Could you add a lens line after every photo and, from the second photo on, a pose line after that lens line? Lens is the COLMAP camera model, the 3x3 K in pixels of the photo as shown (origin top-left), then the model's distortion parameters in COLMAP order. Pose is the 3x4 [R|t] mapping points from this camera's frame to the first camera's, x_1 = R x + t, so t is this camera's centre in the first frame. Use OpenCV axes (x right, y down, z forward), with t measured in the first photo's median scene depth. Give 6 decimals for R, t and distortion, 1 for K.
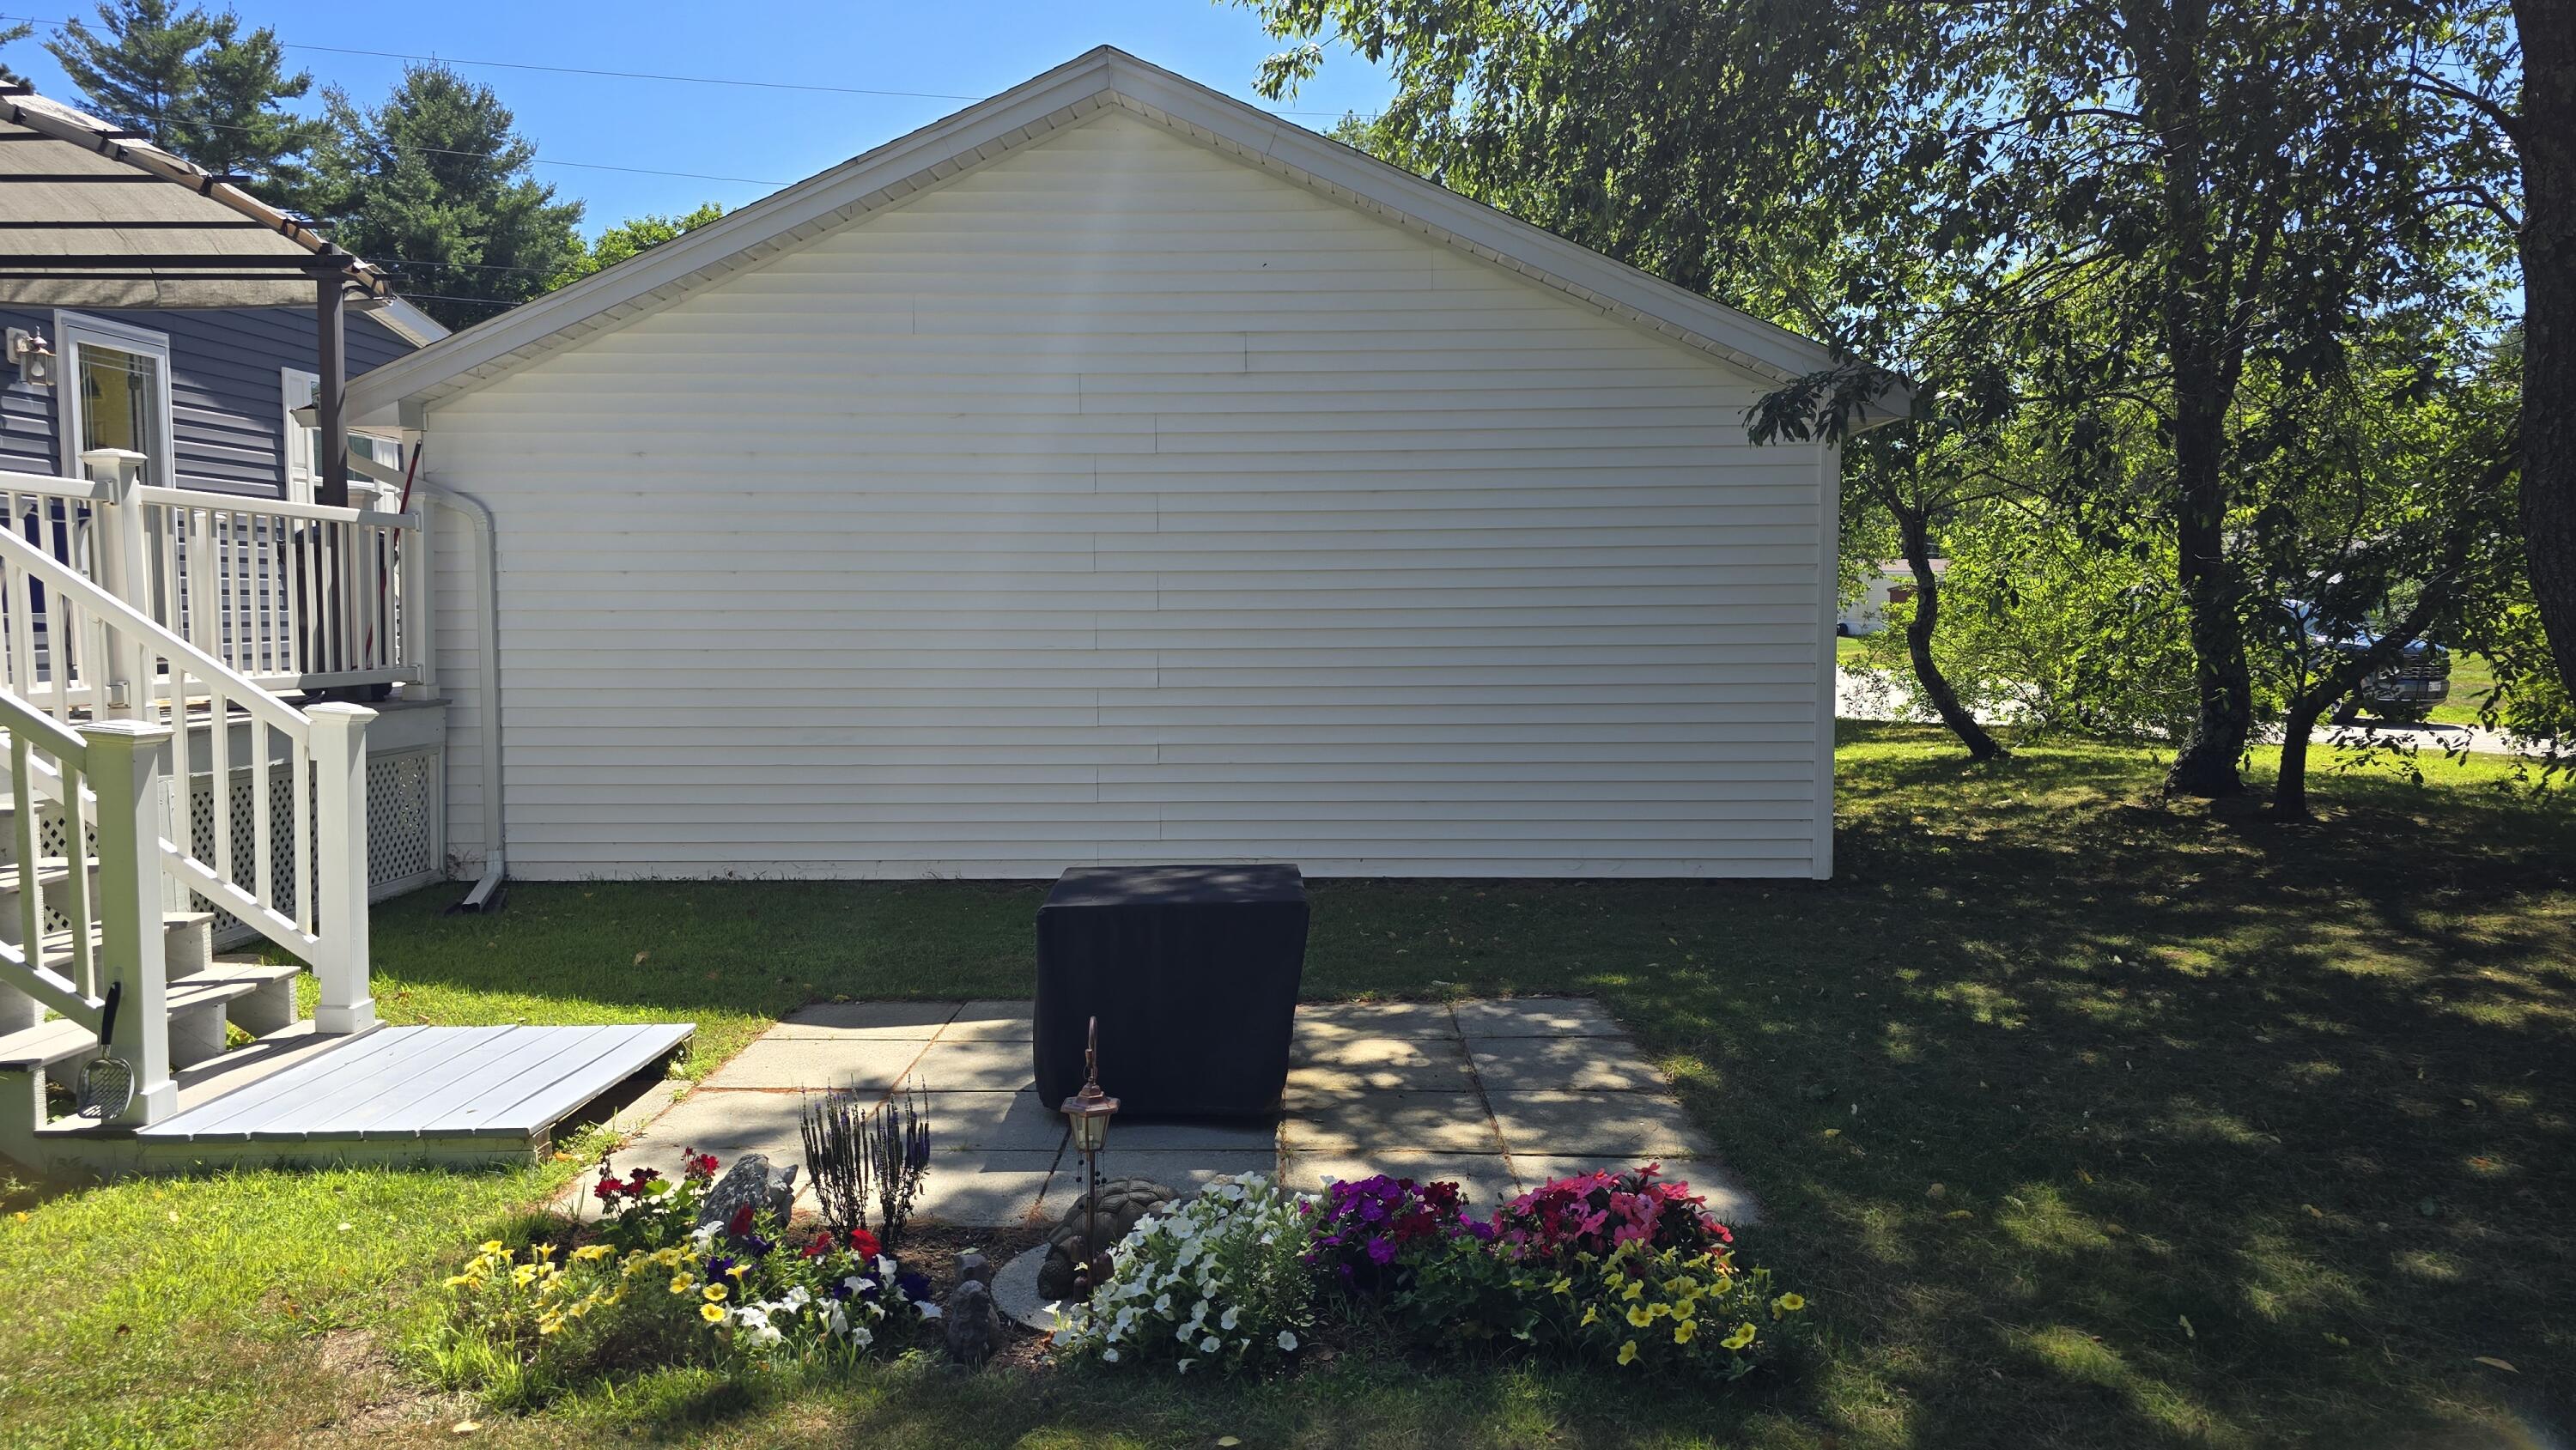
lens RADIAL K [[1742.6, 0, 1278.9], [0, 1742.6, 741.9], [0, 0, 1]] dist [0.059599, -0.059216]
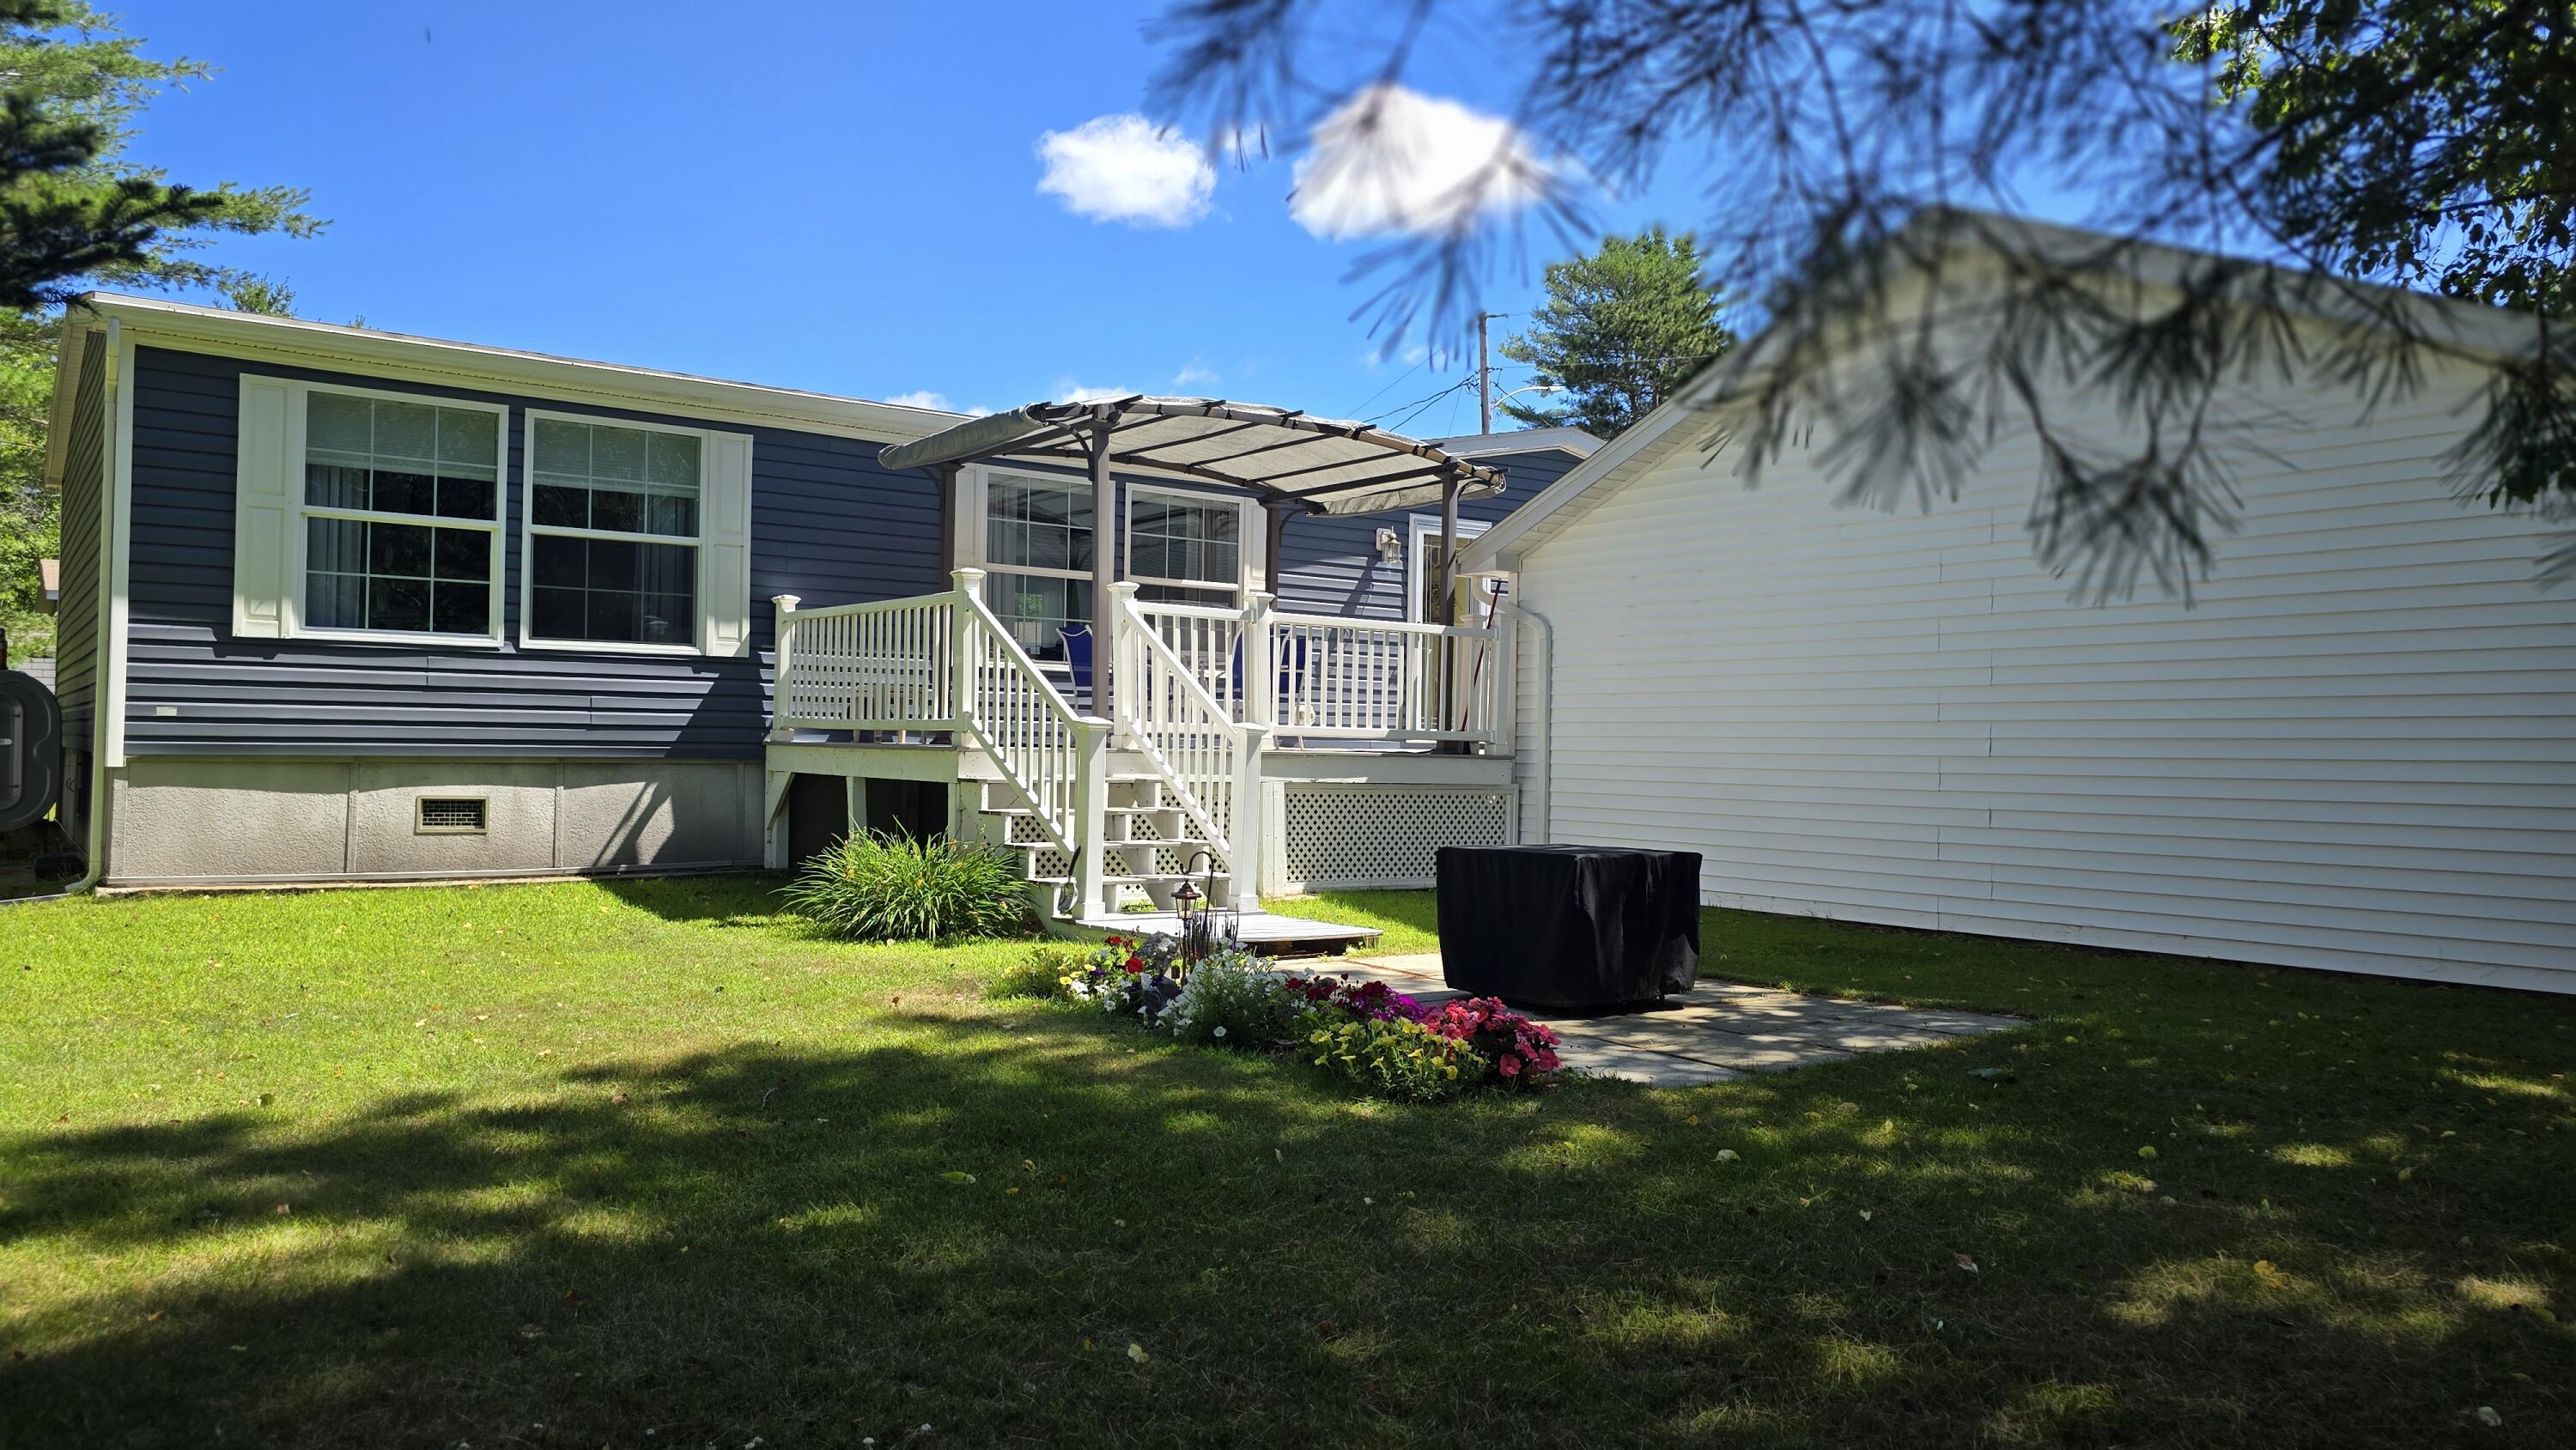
lens RADIAL K [[1742.6, 0, 1255.8], [0, 1742.6, 693.9], [0, 0, 1]] dist [0.059599, -0.059216]
pose [[0.601553, -0.012402, -0.798737, 0.522323], [-0.079239, 0.994022, -0.075112, 0.047646], [0.794893, 0.108475, 0.596974, -0.022380]]
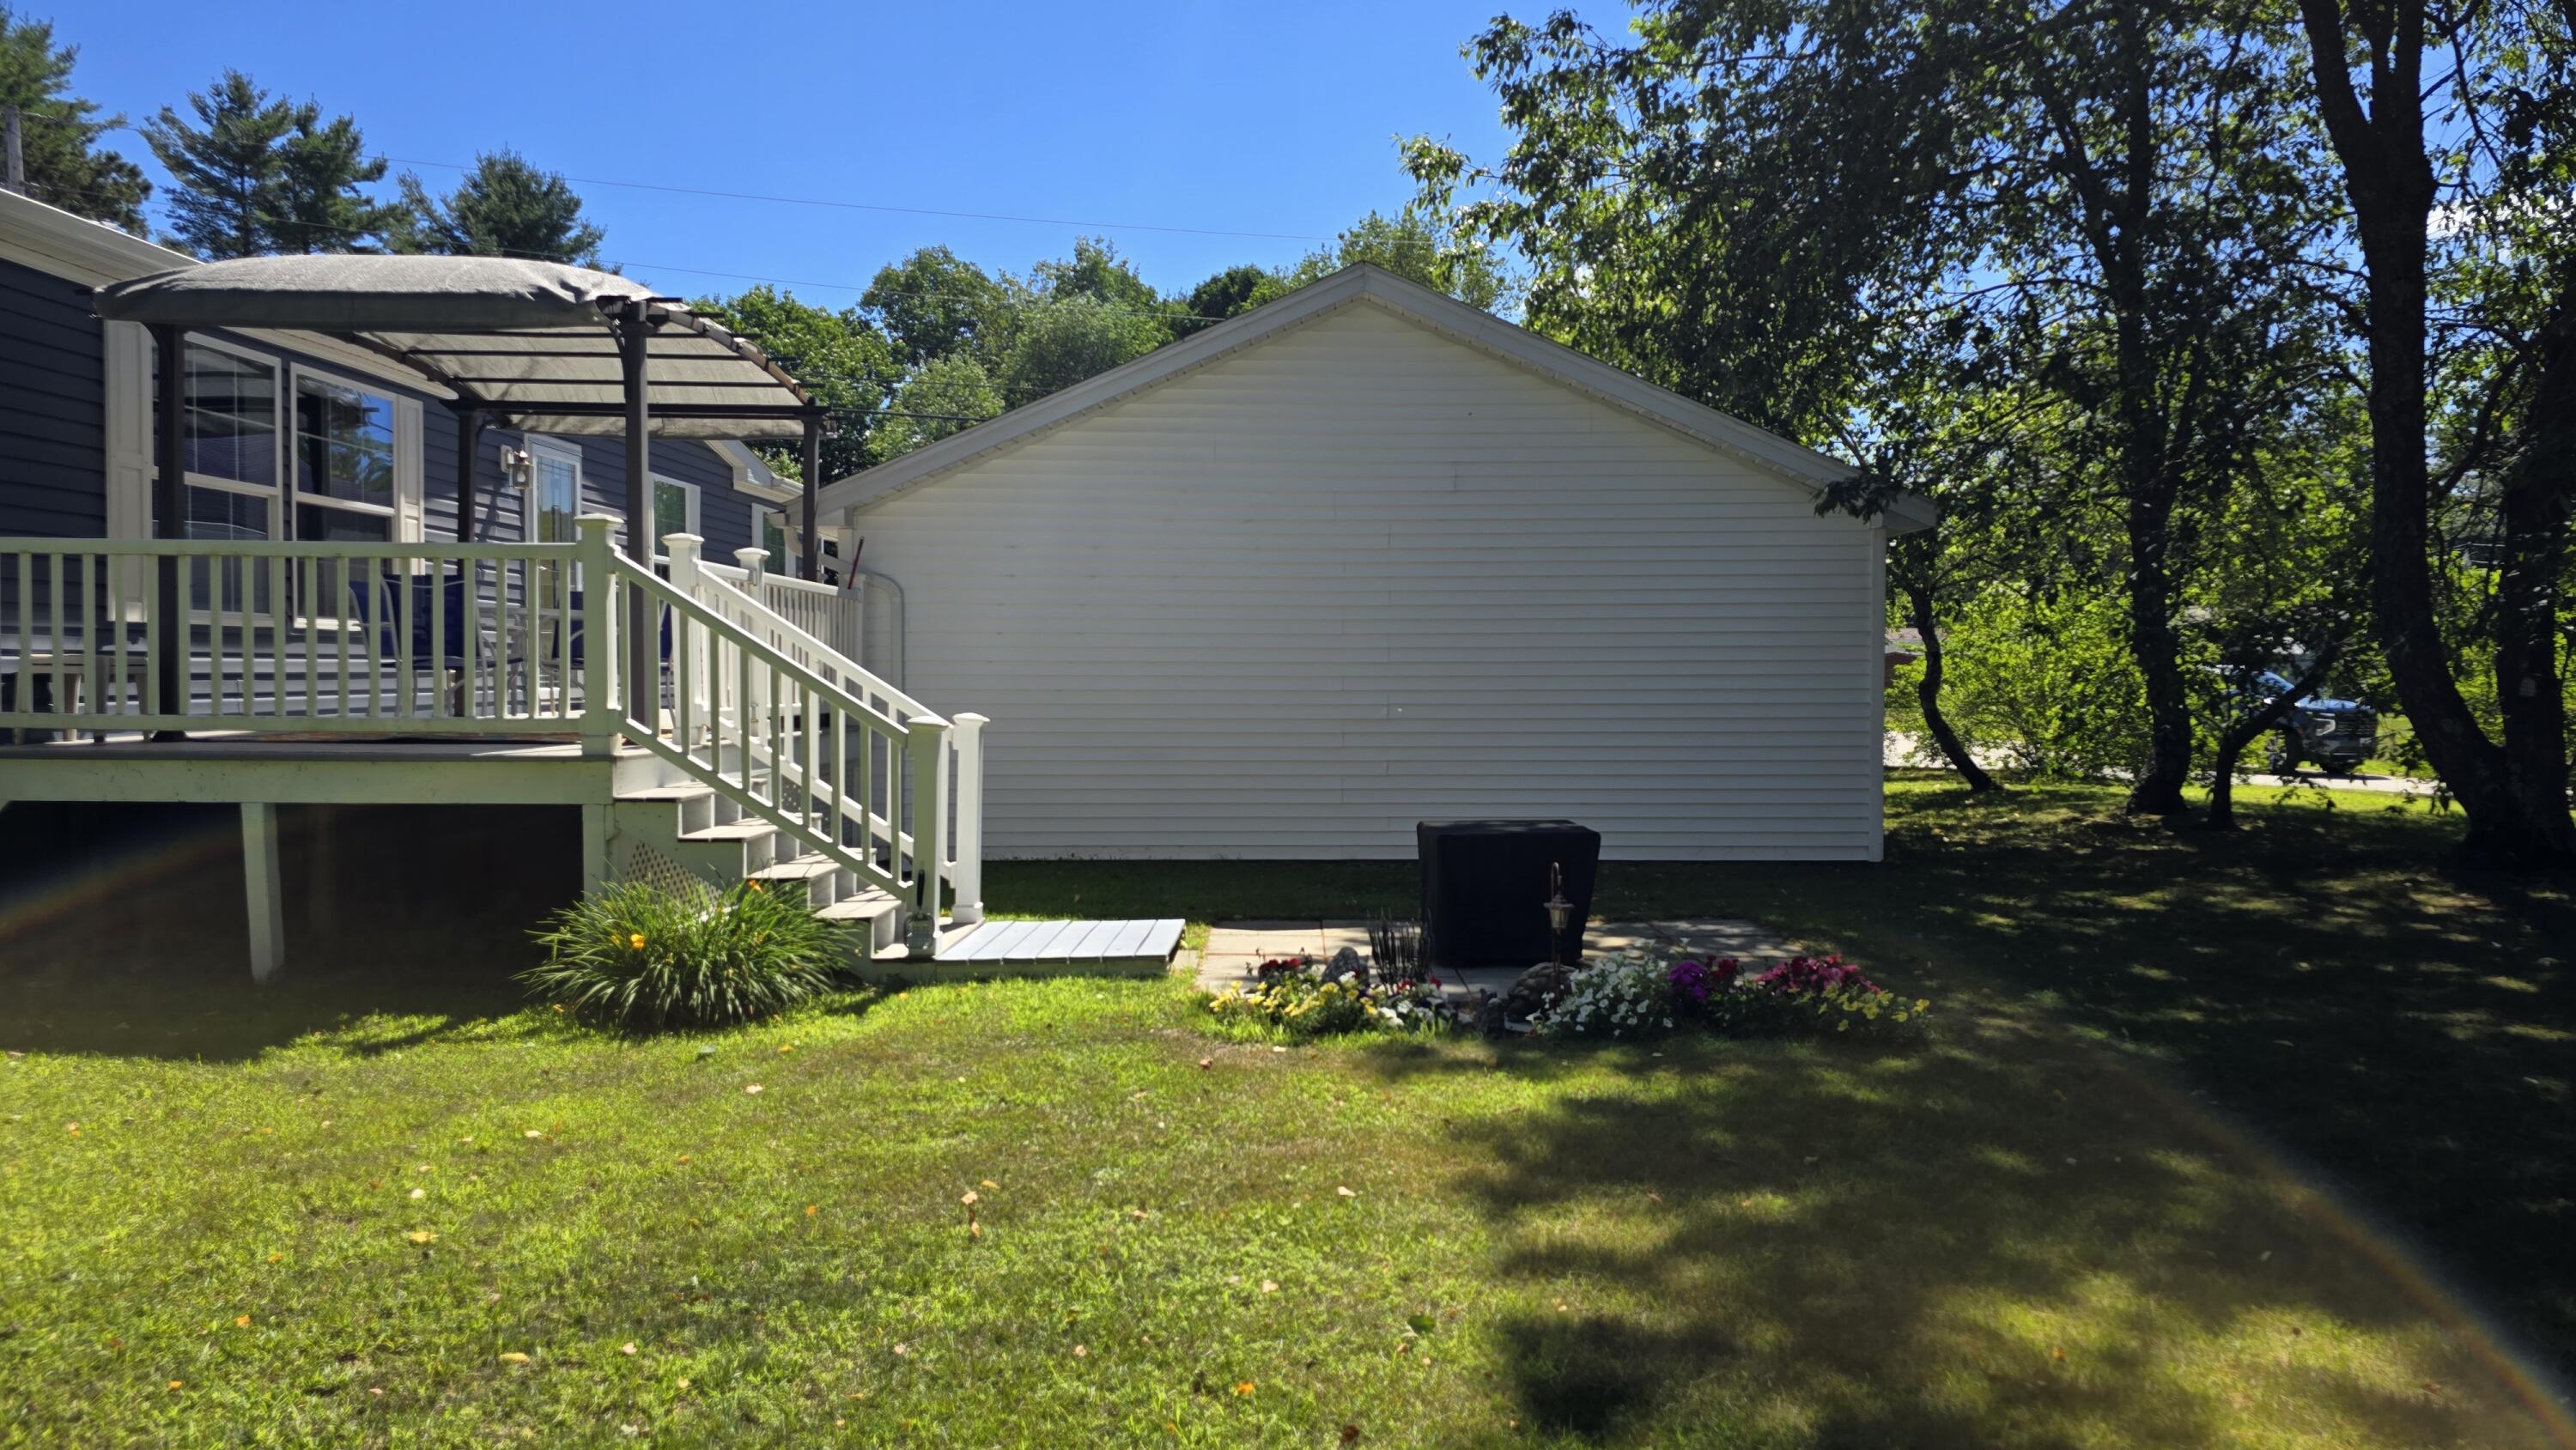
lens RADIAL K [[1785.3, 0, 1283.4], [0, 1785.3, 742.1], [0, 0, 1]] dist [0.037926, -0.034387]
pose [[0.999790, 0.004690, 0.019965, -0.173749], [-0.003935, 0.999281, -0.037698, 0.038518], [-0.020127, 0.037611, 0.999090, -0.376332]]
